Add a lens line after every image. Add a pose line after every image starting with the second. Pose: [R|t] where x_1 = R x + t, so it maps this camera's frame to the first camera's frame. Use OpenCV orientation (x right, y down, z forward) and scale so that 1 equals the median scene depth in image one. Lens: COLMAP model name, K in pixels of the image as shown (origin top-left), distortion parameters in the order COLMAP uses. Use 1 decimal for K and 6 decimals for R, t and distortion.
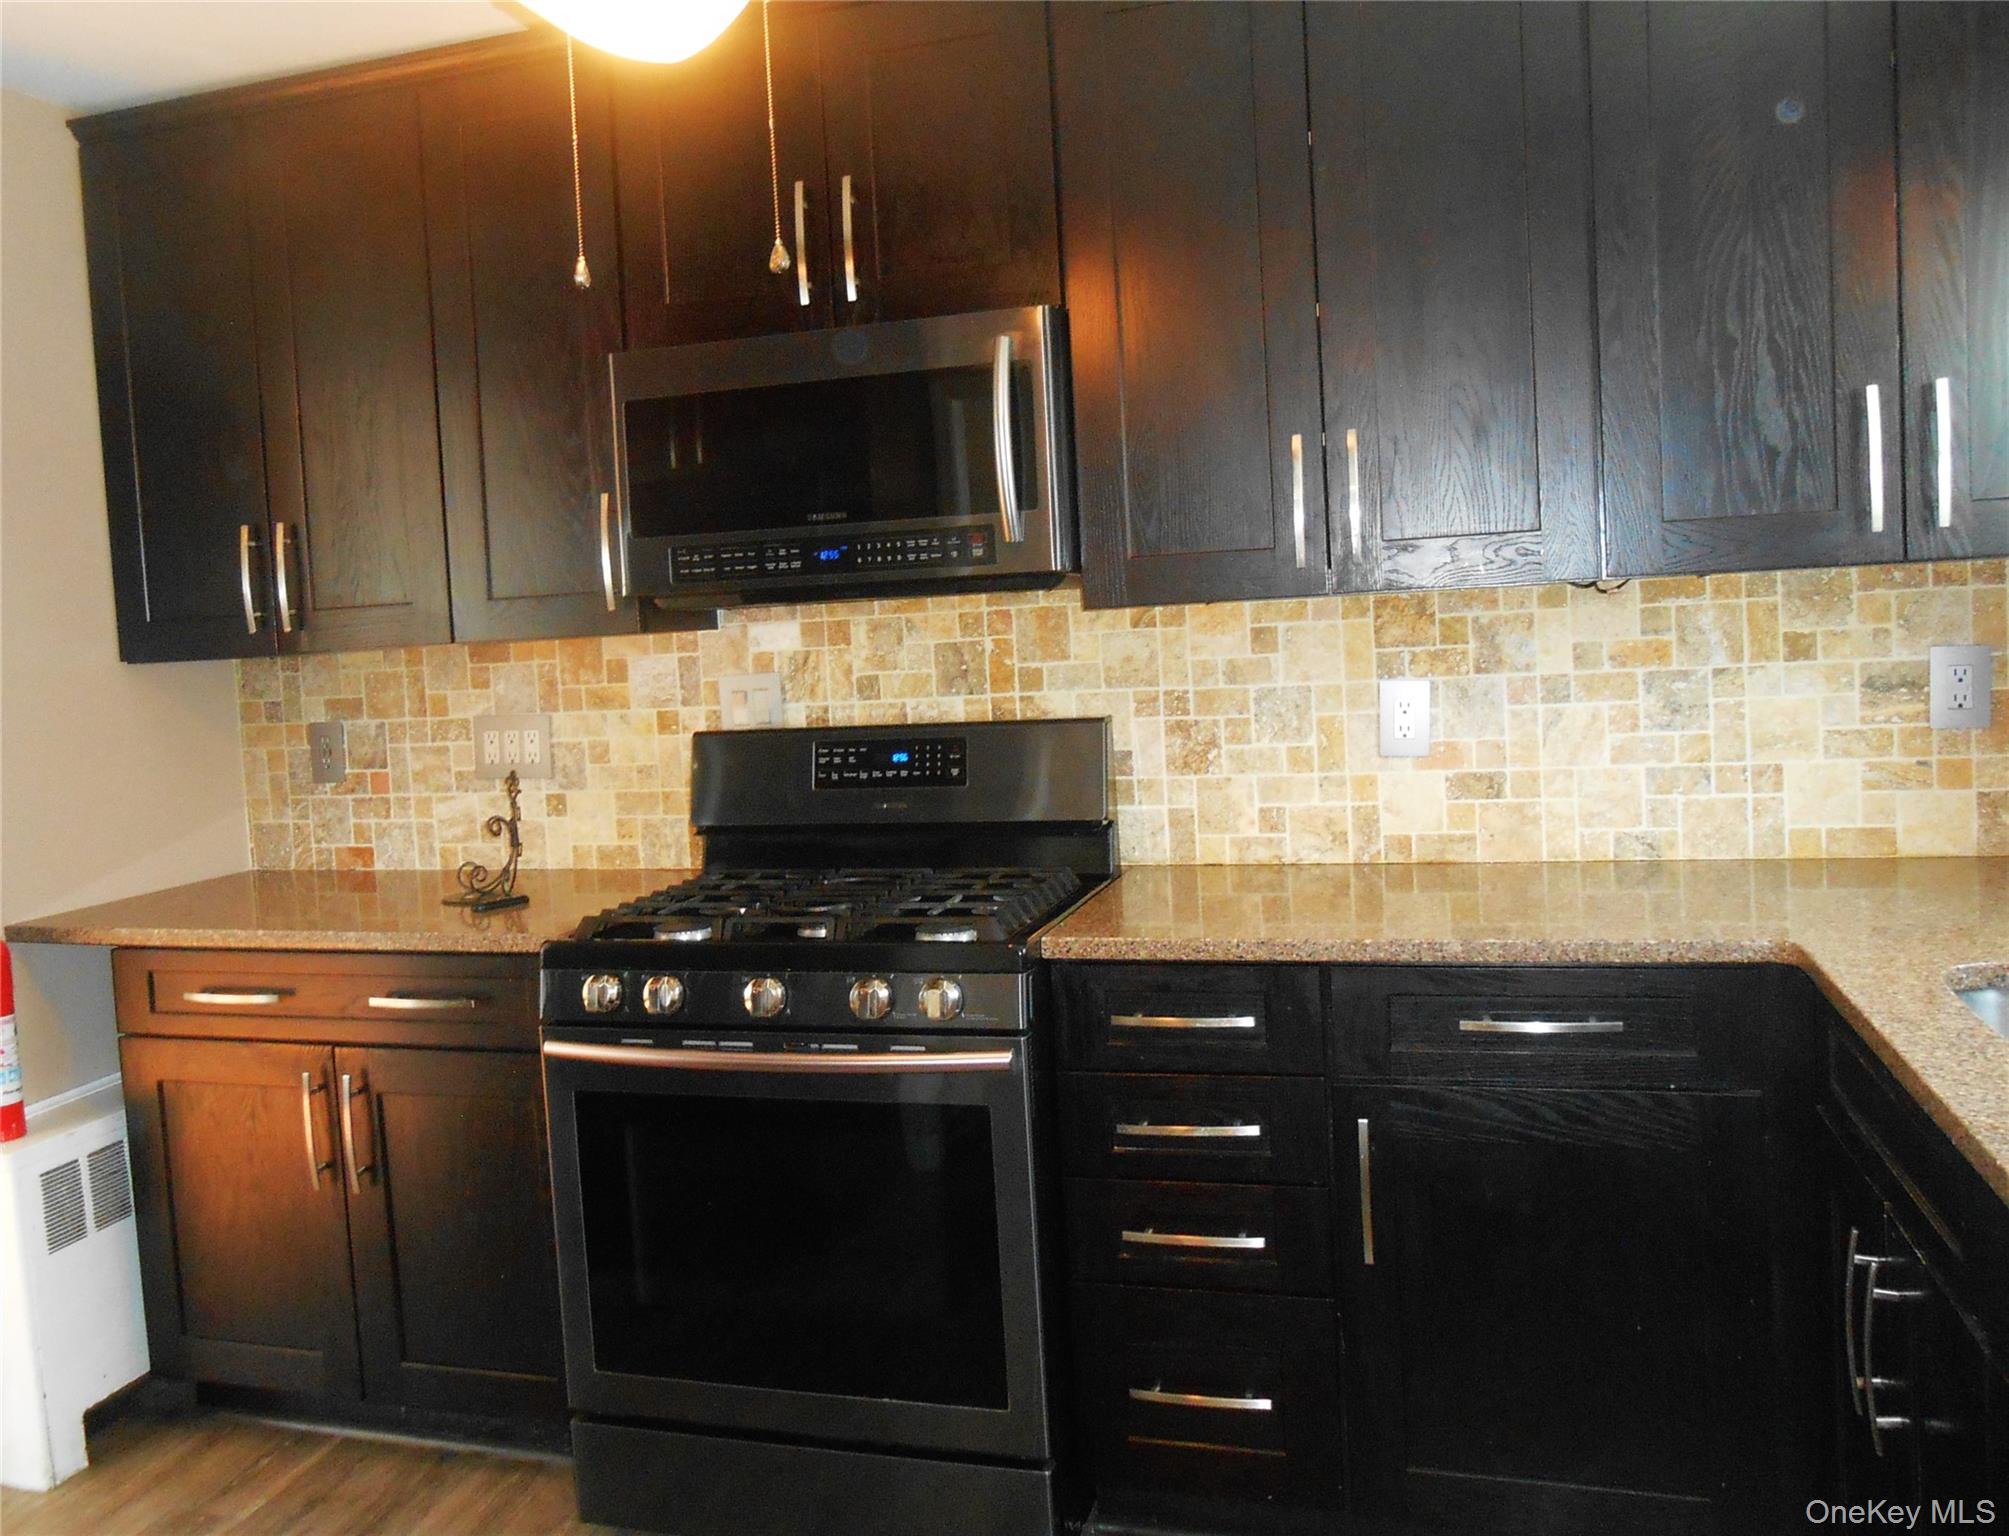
lens RADIAL K [[1643.3, 0, 1001.5], [0, 1643.3, 748.1], [0, 0, 1]] dist [0.009591, 0.007409]
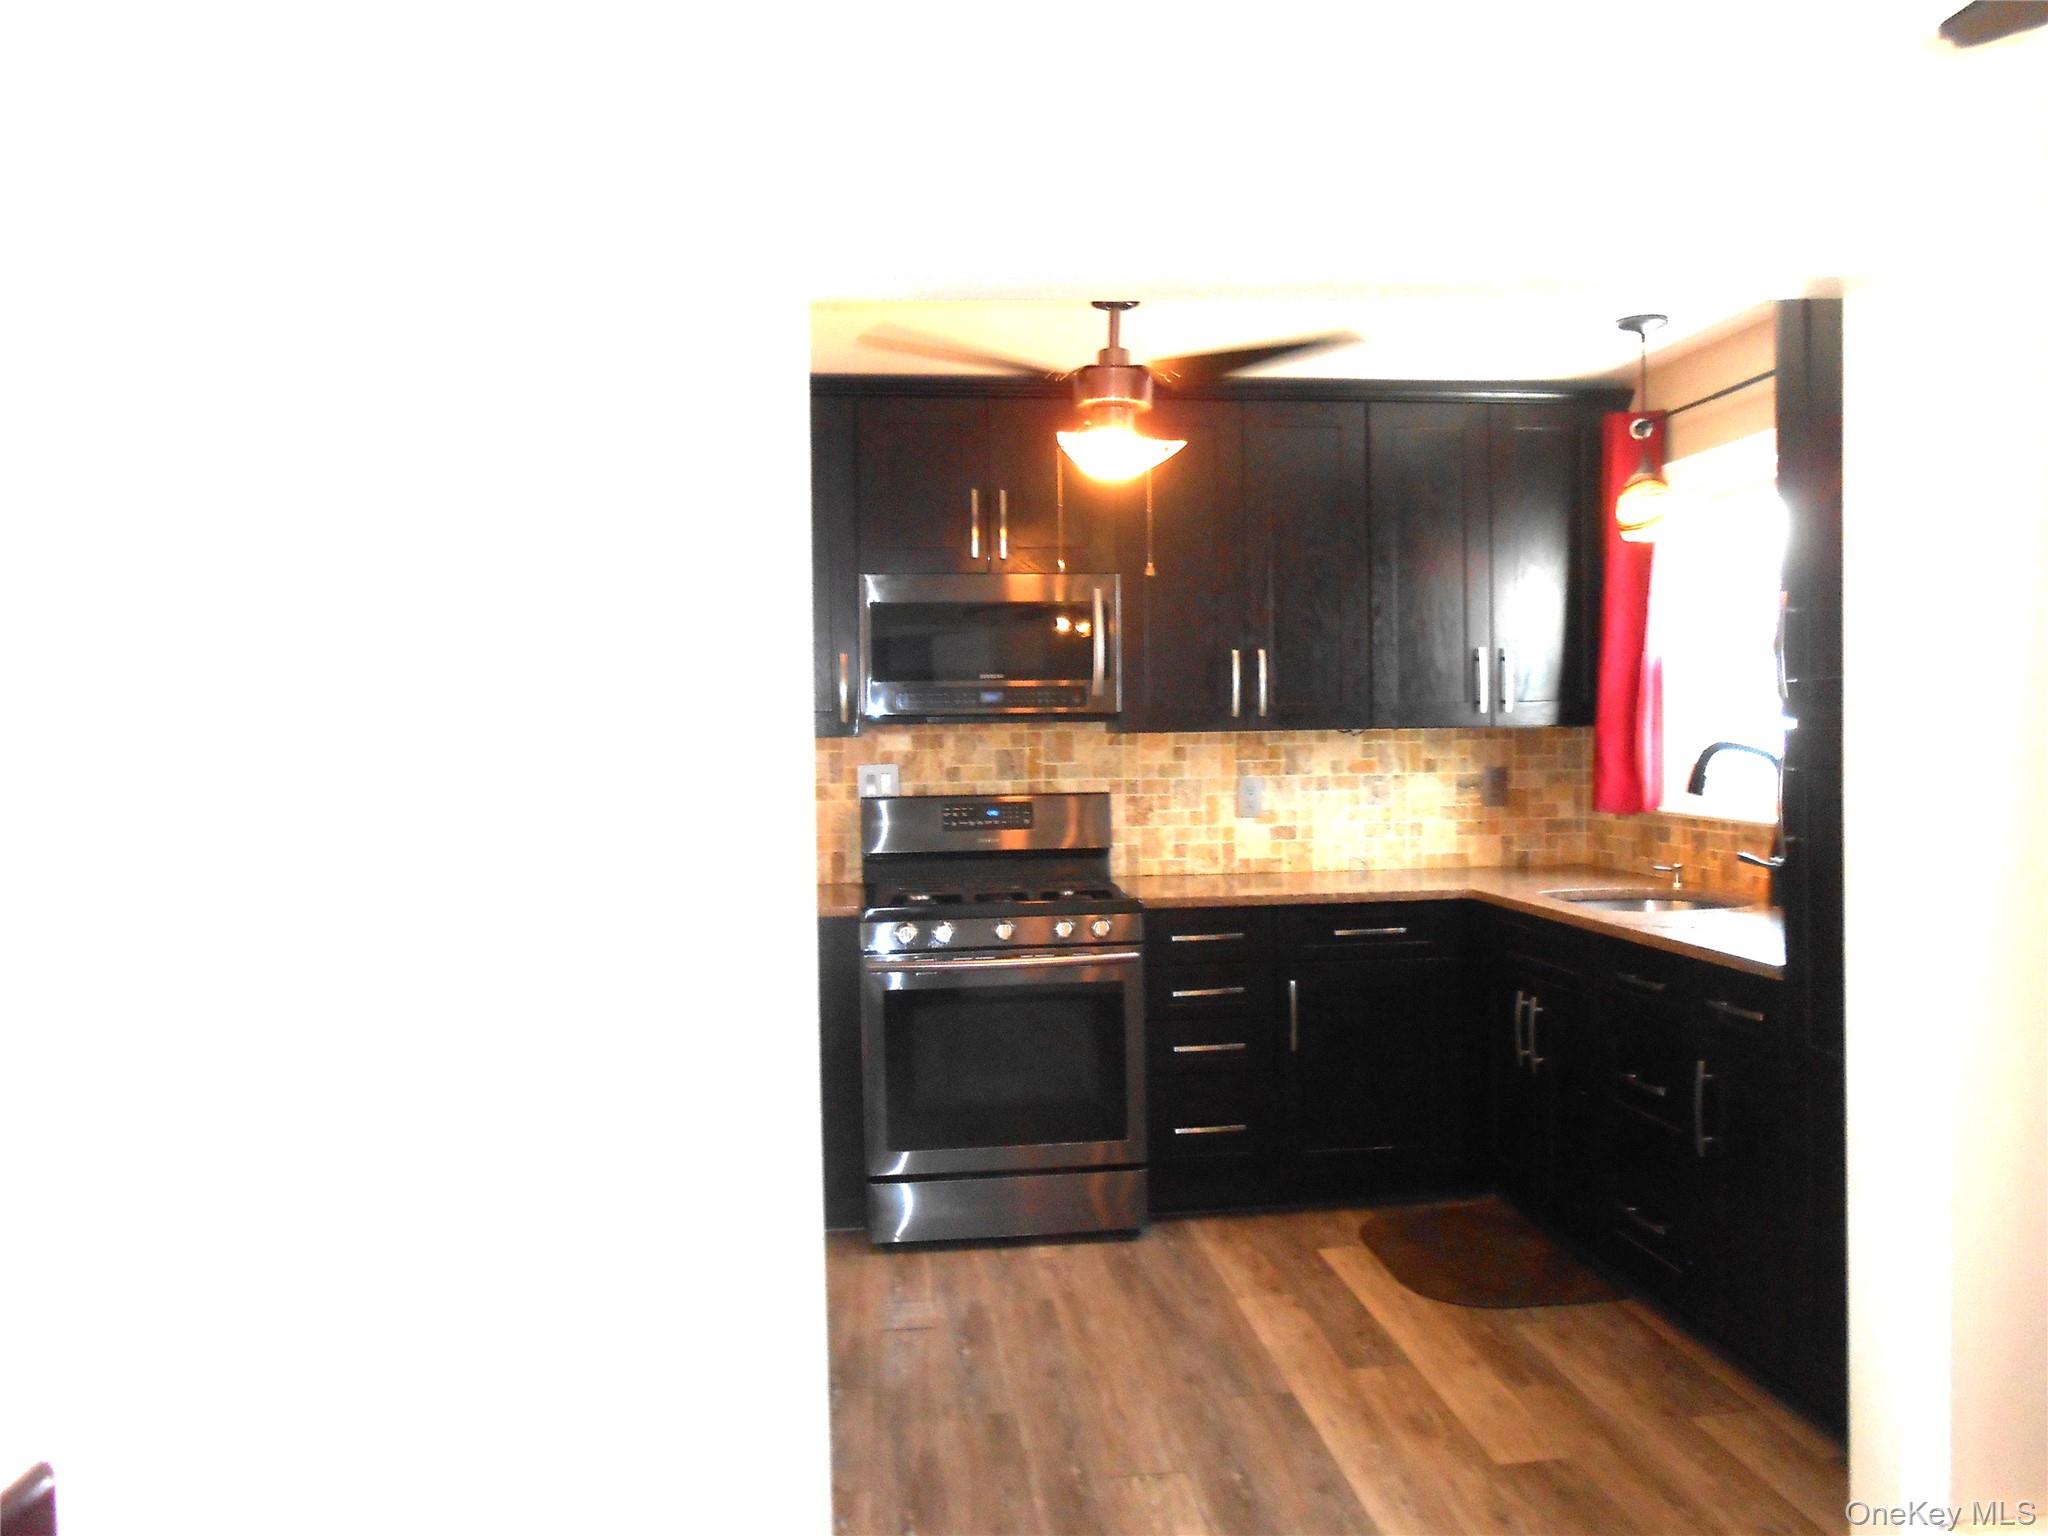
lens RADIAL K [[1551.8, 0, 1026.4], [0, 1551.8, 778.1], [0, 0, 1]] dist [0.011309, -0.006888]
pose [[0.923277, 0.028261, 0.383093, -0.674849], [-0.006175, 0.998253, -0.058759, 0.066438], [-0.384084, 0.051885, 0.921839, -0.558915]]
